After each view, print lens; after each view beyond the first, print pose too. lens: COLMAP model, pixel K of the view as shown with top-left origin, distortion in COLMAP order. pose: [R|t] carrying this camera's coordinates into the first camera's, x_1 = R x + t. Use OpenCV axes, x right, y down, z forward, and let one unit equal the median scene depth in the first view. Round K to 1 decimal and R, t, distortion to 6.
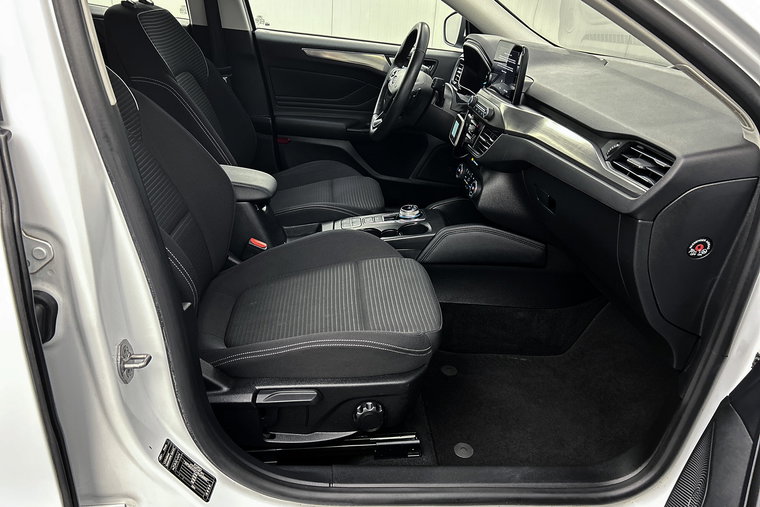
lens RADIAL K [[577.2, 0, 372.9], [0, 577.2, 257.4], [0, 0, 1]] dist [0.049260, -0.065112]
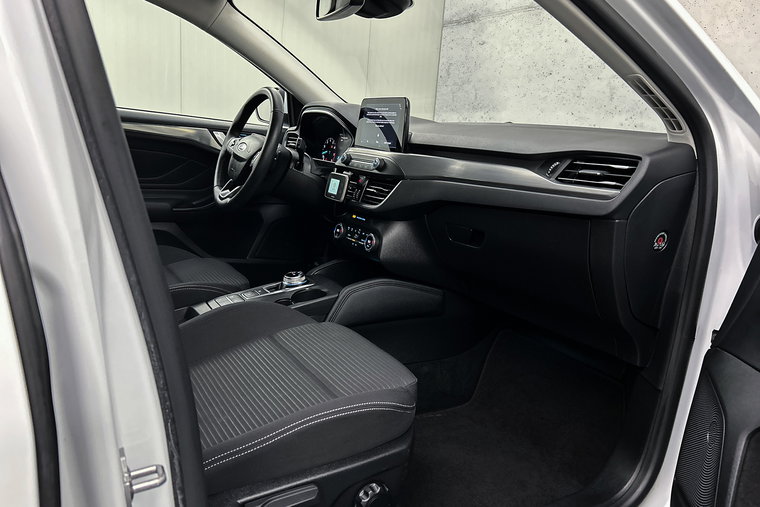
lens RADIAL K [[577.2, 0, 377.3], [0, 577.2, 251.6], [0, 0, 1]] dist [0.049260, -0.065112]
pose [[0.889886, -0.094902, 0.446203, -0.239996], [0.179908, 0.971854, -0.152098, 0.043796], [-0.419210, 0.215625, 0.881912, 0.154426]]
